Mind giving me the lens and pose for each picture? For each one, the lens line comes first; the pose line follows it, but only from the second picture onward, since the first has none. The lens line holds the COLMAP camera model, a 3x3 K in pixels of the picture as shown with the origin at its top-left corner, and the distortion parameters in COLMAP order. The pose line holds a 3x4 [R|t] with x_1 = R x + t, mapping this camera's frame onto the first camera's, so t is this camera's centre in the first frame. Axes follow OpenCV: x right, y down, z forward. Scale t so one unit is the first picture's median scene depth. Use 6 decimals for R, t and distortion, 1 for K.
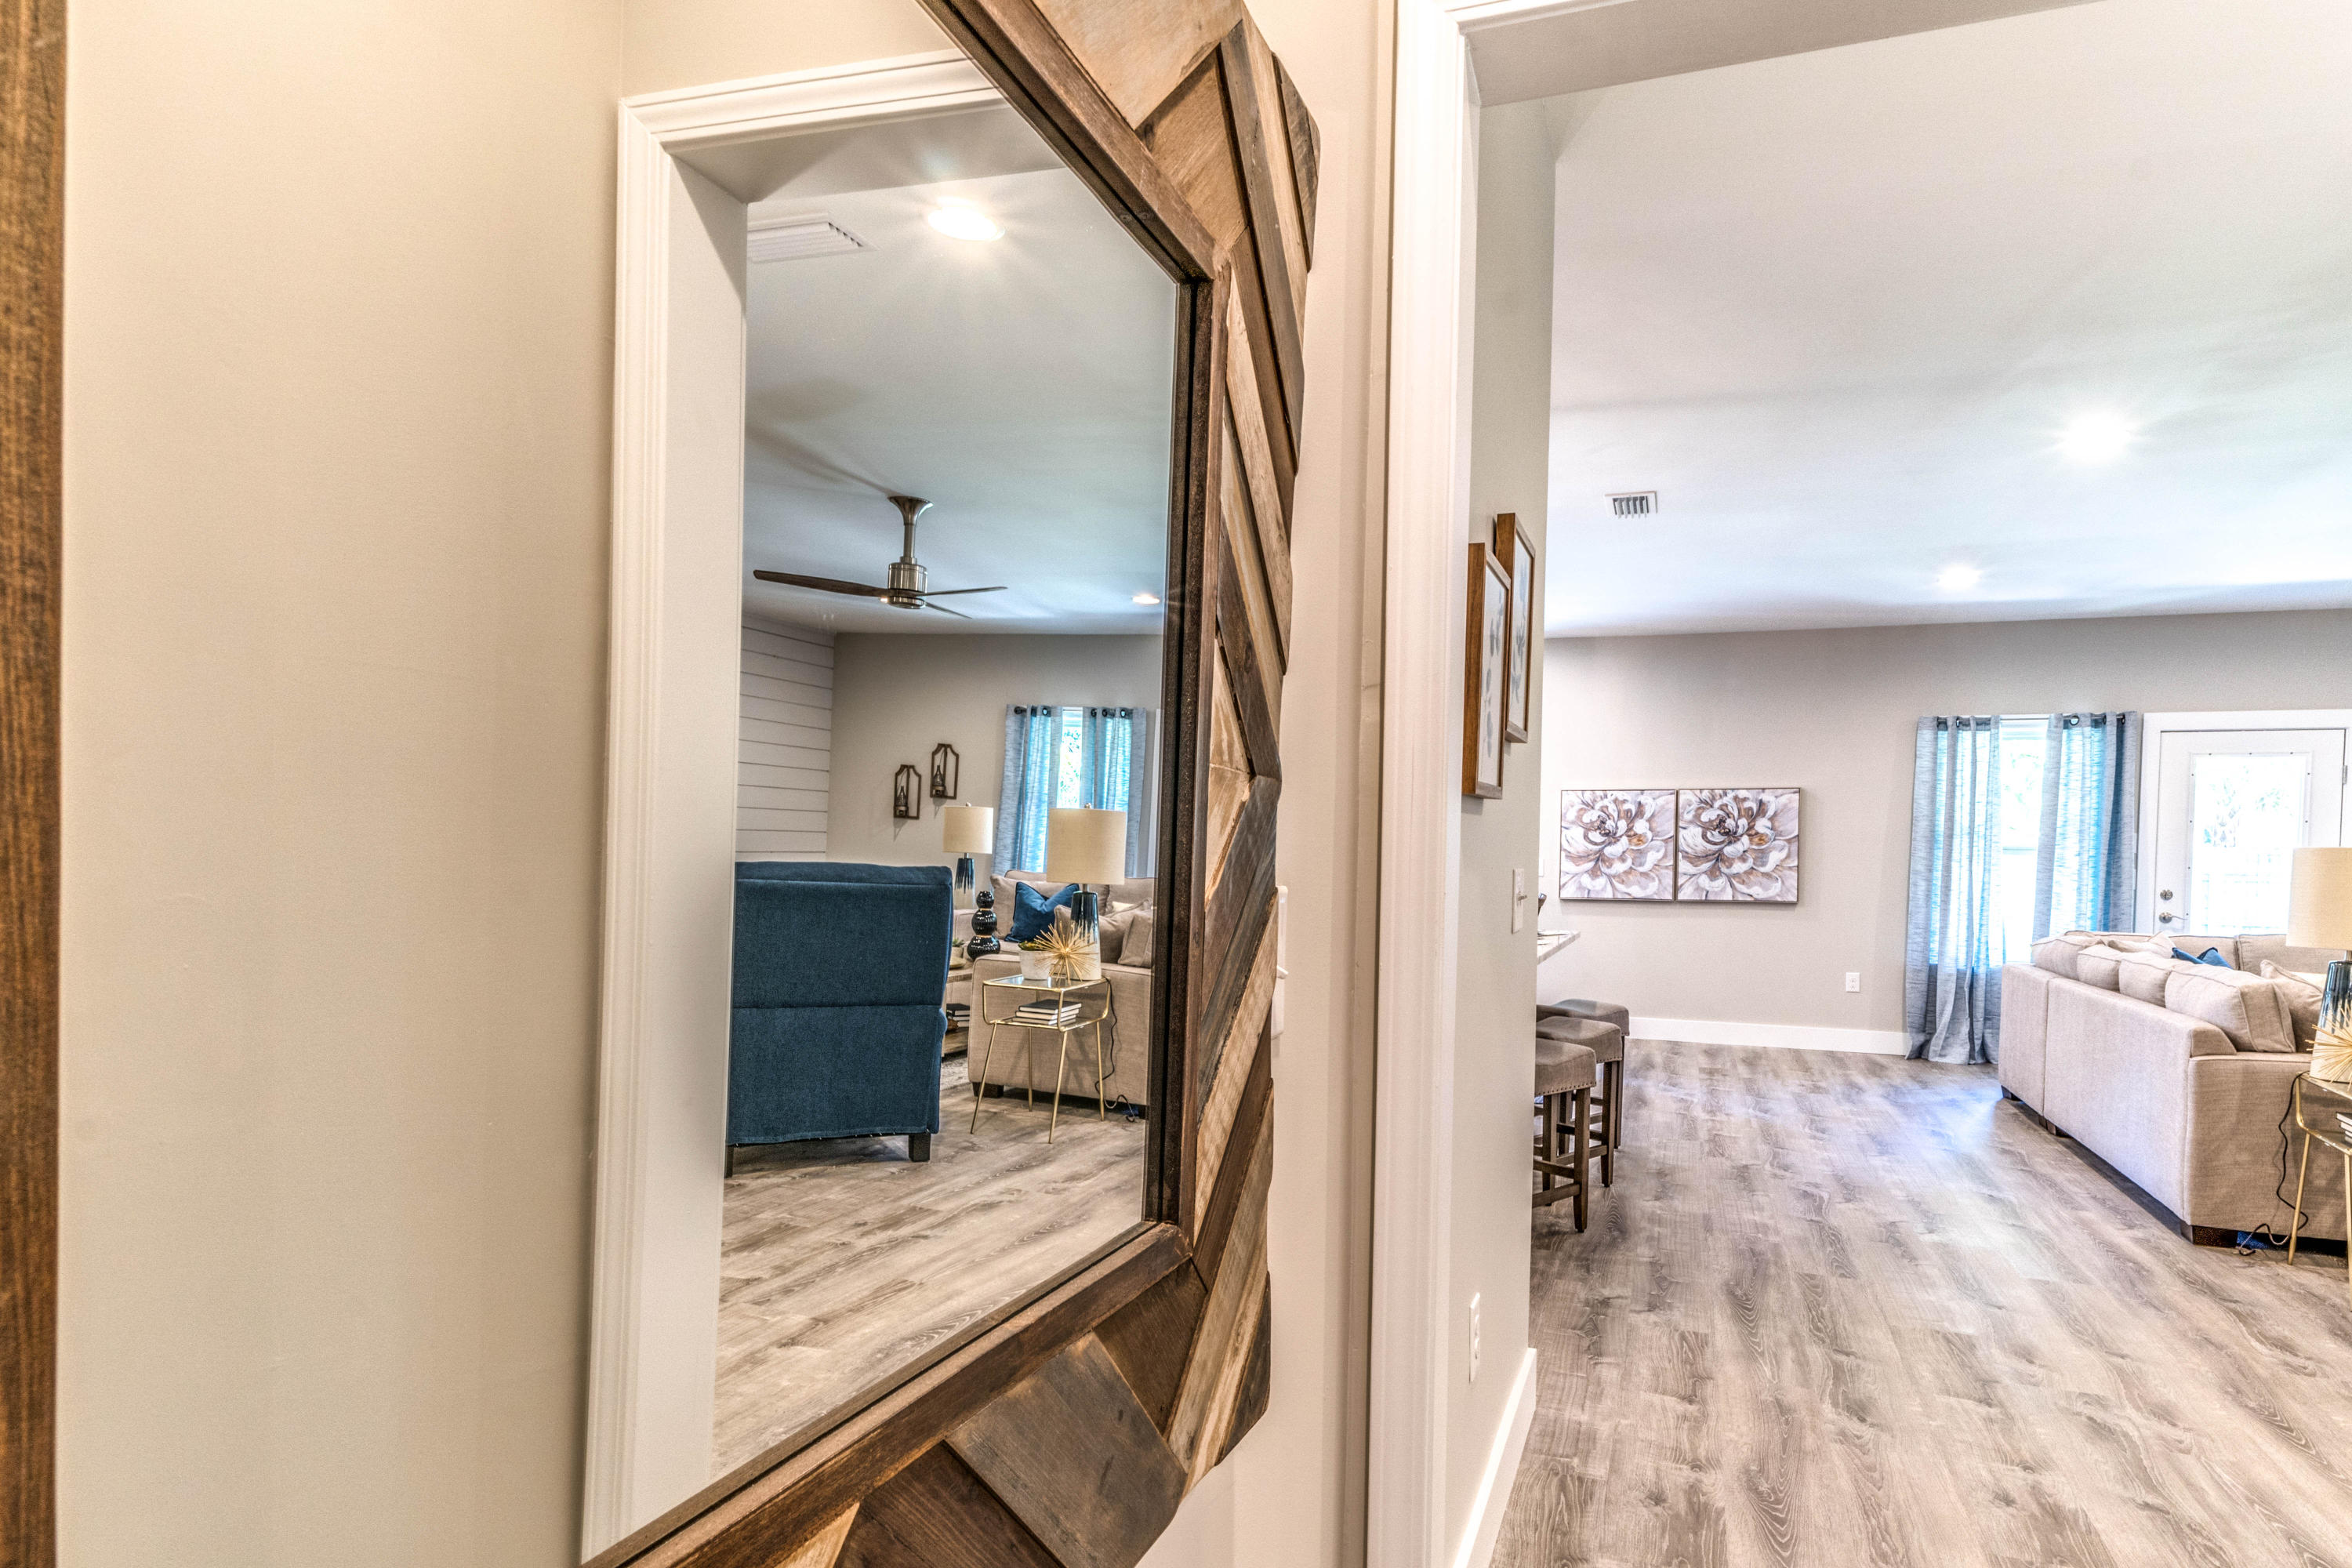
lens RADIAL K [[1284.0, 0, 1210.6], [0, 1284.0, 903.6], [0, 0, 1]] dist [-0.012274, -0.001863]
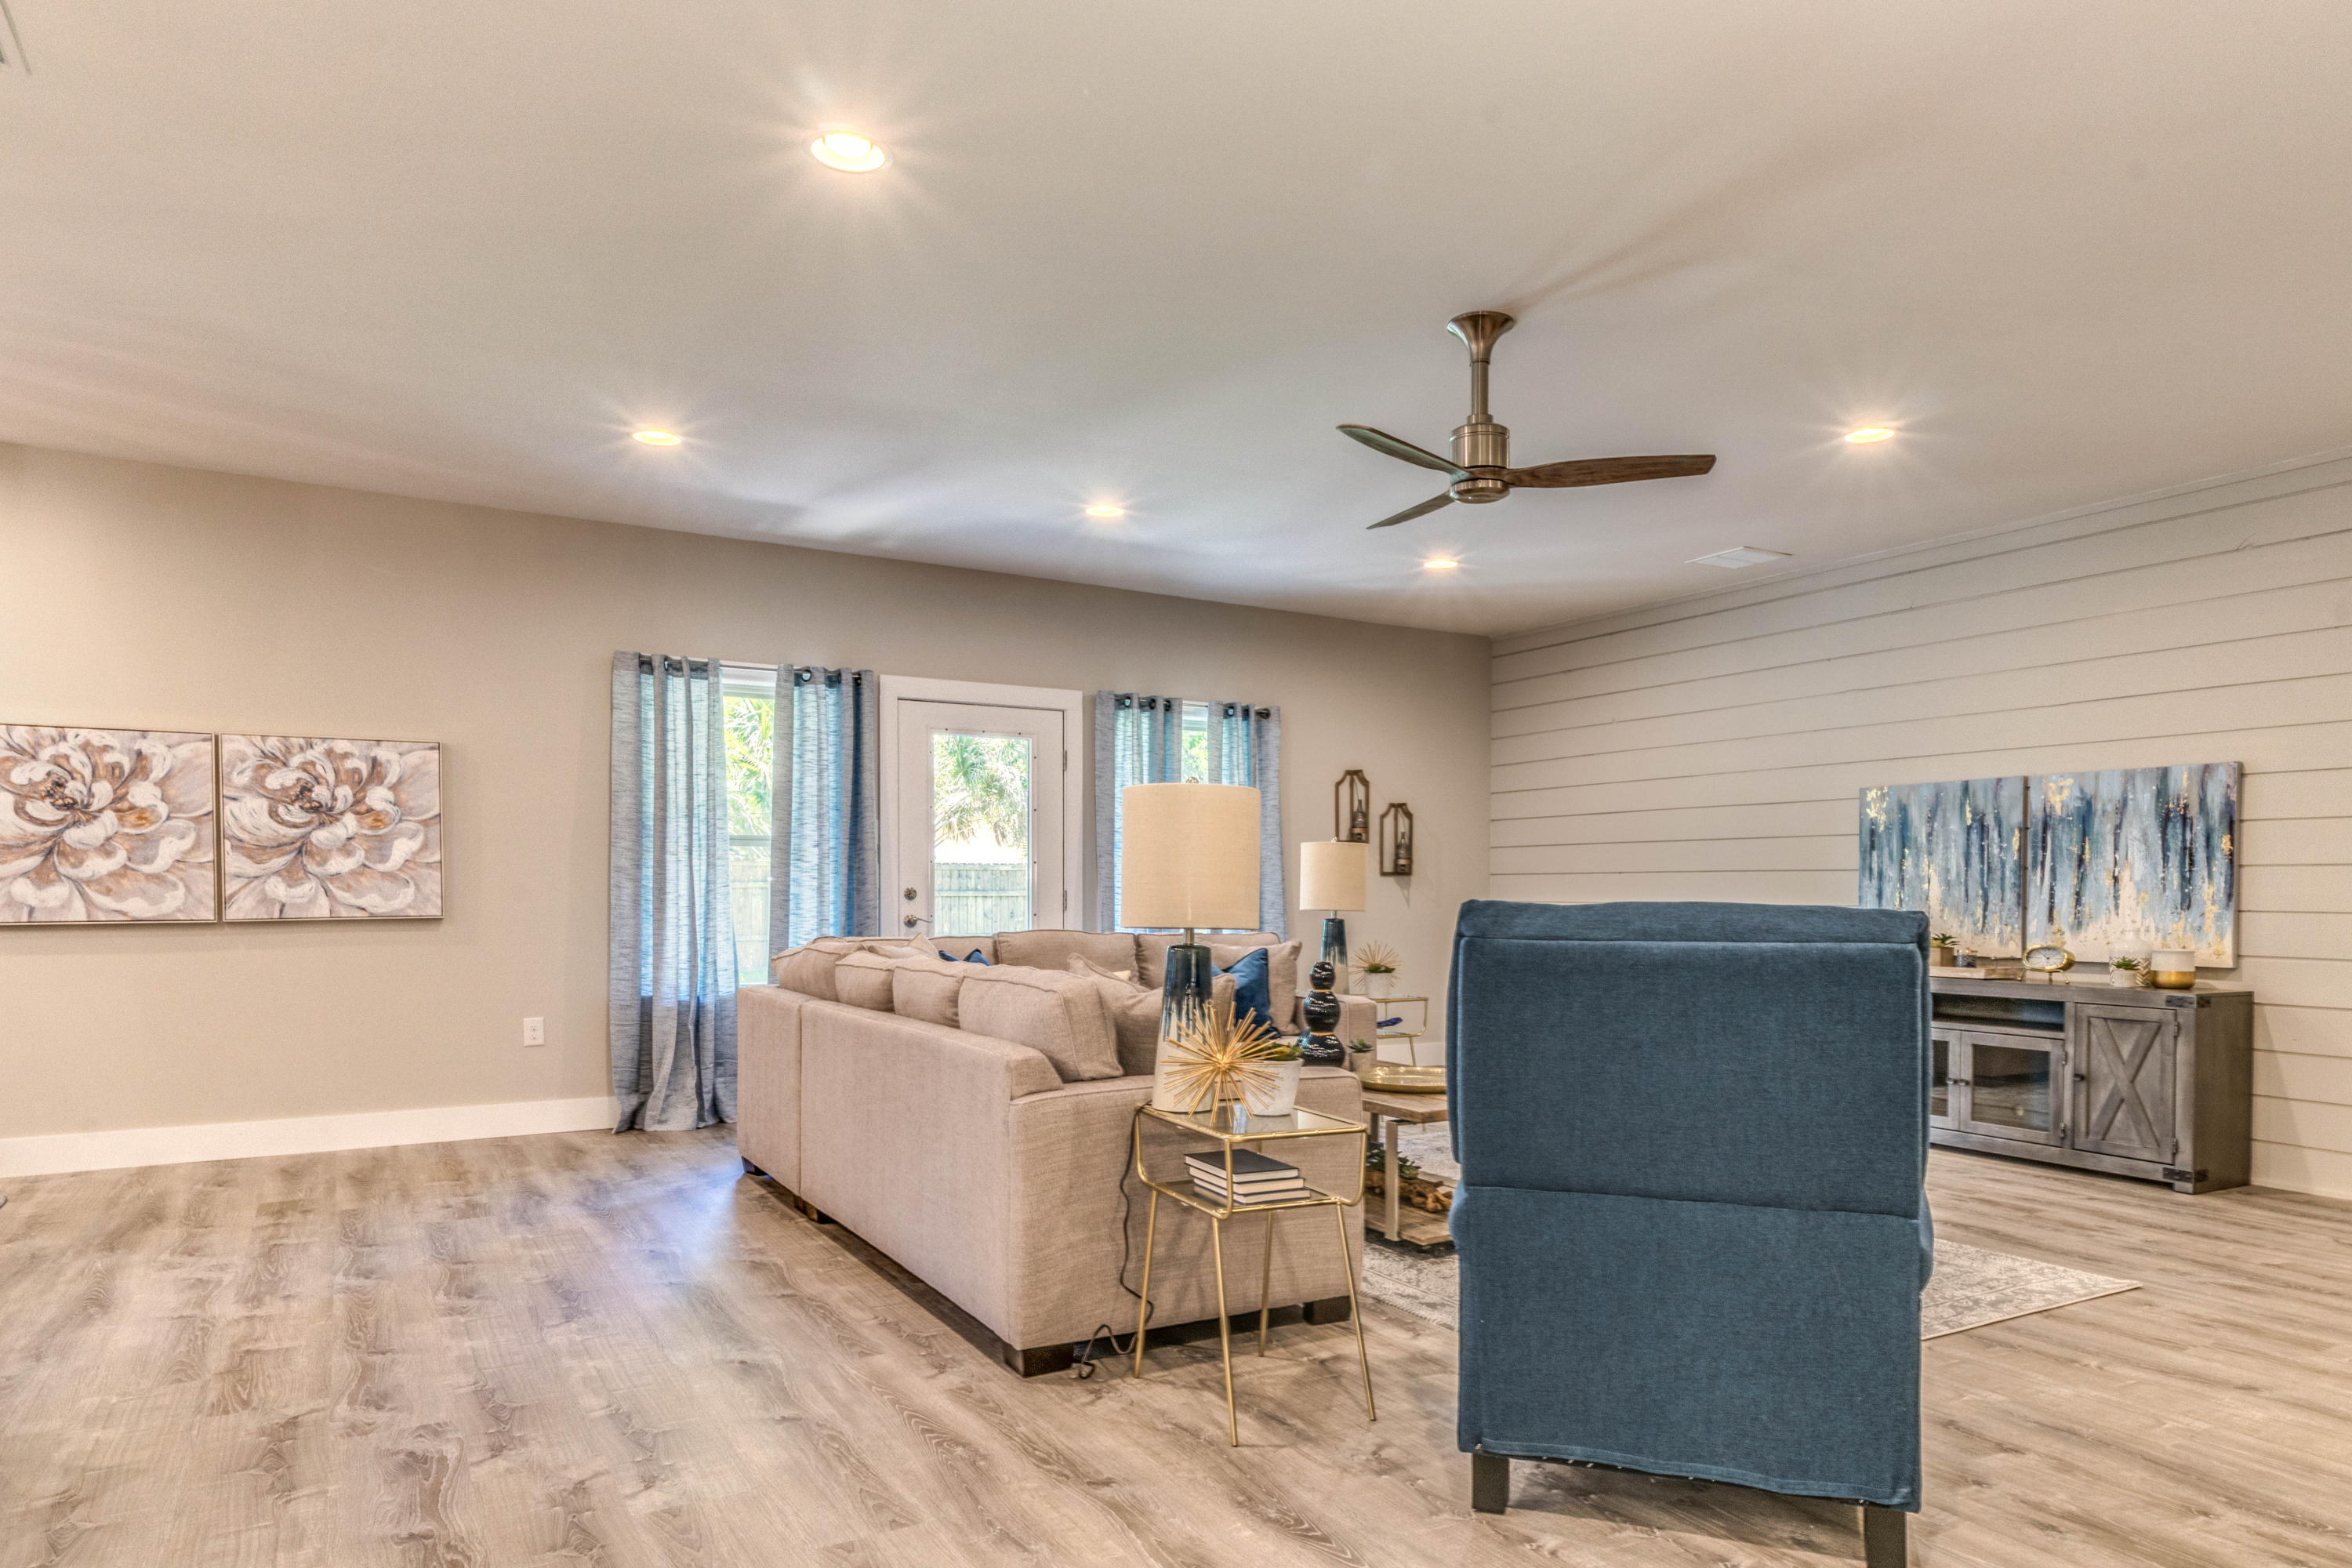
lens RADIAL K [[1470.2, 0, 1253.2], [0, 1470.2, 897.2], [0, 0, 1]] dist [0.054130, -0.006922]
pose [[0.619897, -0.016612, 0.784507, 0.127772], [0.039477, 0.999170, -0.010036, 0.013910], [-0.783689, 0.037192, 0.620039, 0.221151]]
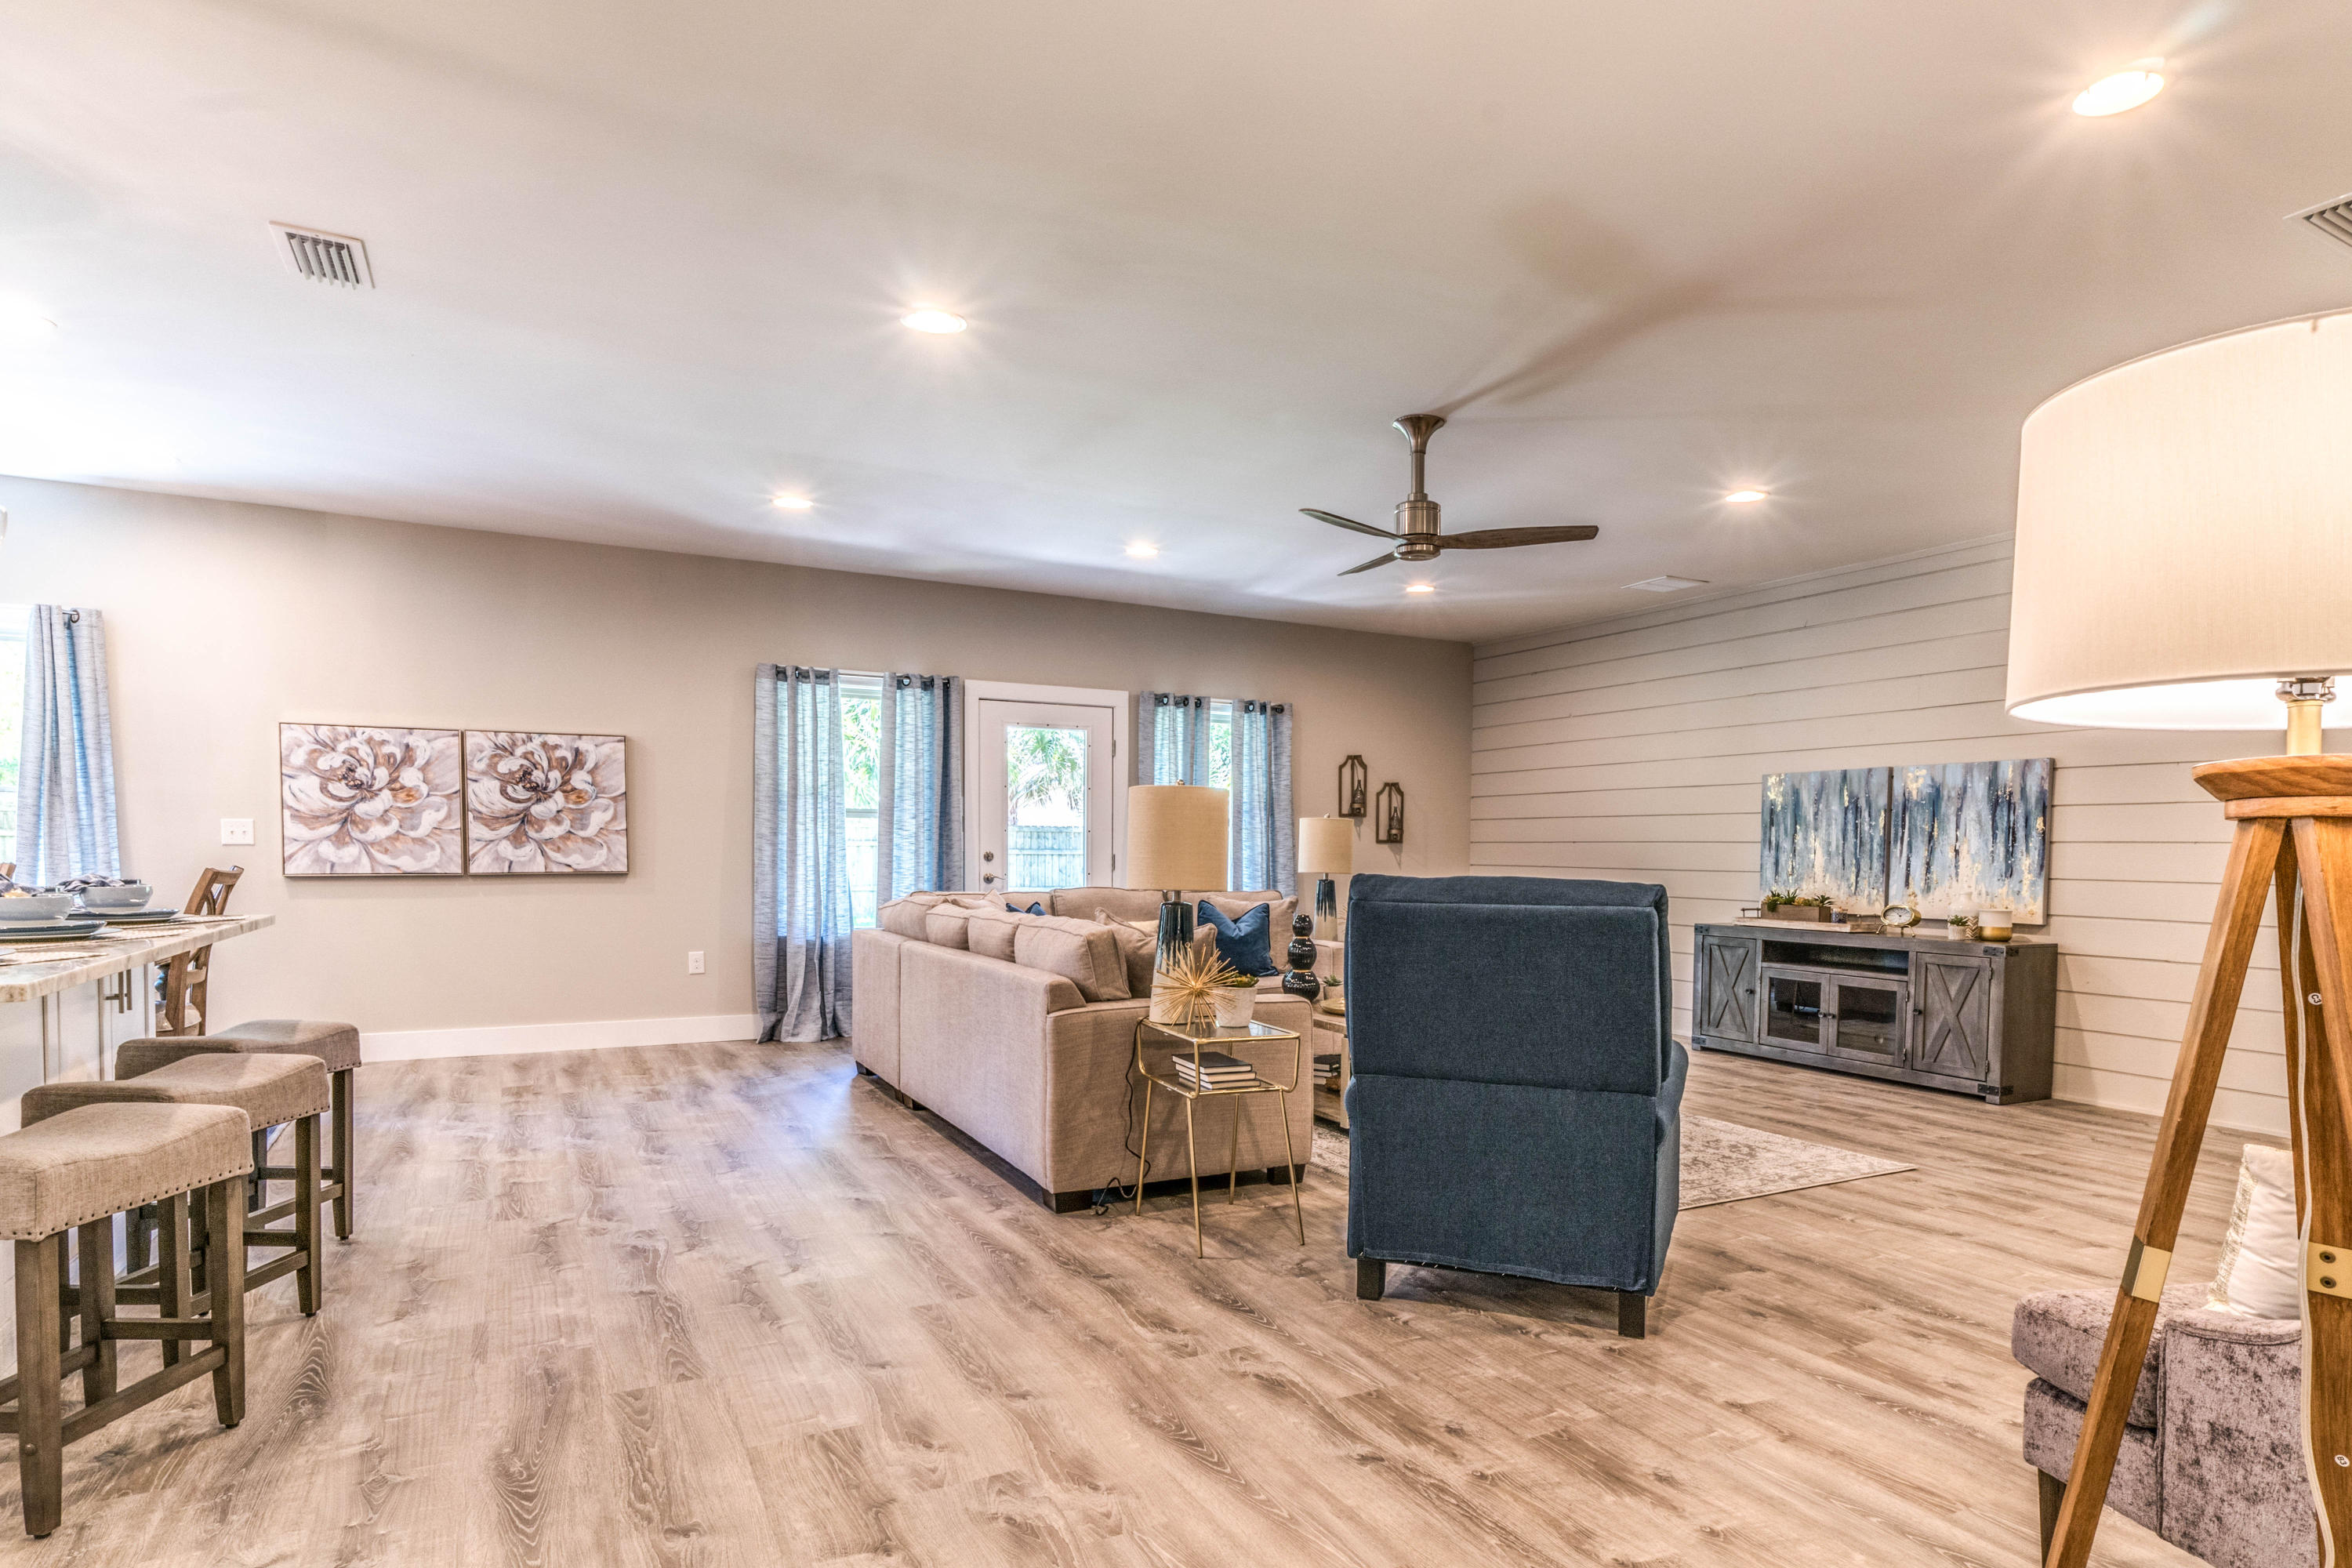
lens RADIAL K [[1305.1, 0, 1243.8], [0, 1305.1, 888.2], [0, 0, 1]] dist [0.029761, -0.006516]
pose [[0.654479, -0.031601, 0.755420, 0.078241], [0.031834, 0.999392, 0.014227, 0.010783], [-0.755410, 0.014737, 0.655087, 0.142723]]
